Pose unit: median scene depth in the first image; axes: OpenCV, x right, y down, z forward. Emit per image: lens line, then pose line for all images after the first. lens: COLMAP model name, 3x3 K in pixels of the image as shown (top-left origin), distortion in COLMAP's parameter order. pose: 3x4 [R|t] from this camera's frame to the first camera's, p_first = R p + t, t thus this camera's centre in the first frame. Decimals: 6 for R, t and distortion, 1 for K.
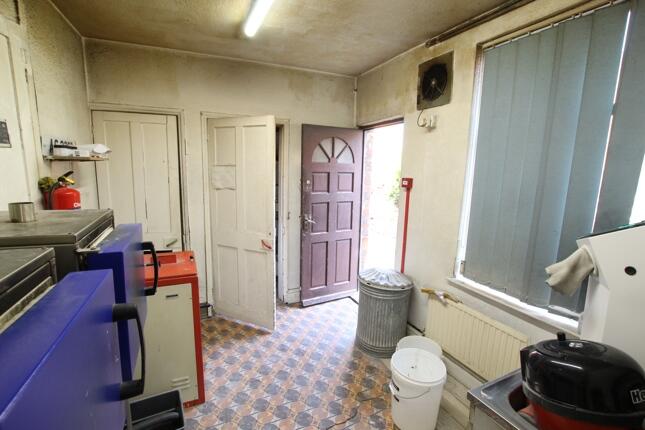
lens RADIAL K [[298.2, 0, 322.5], [0, 298.2, 215.0], [0, 0, 1]] dist [-0.033830, -0.000064]
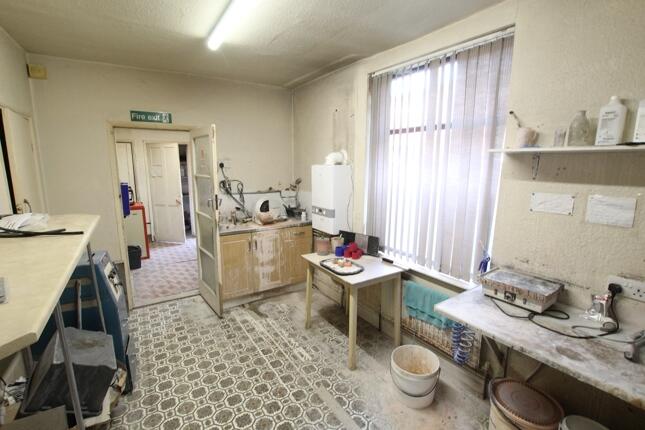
lens RADIAL K [[298.2, 0, 322.5], [0, 298.2, 215.0], [0, 0, 1]] dist [-0.033830, -0.000064]
pose [[0.989856, -0.047137, 0.134030, 0.550668], [0.044883, 0.998796, 0.019789, 0.198168], [-0.134801, -0.013573, 0.990780, -1.257373]]
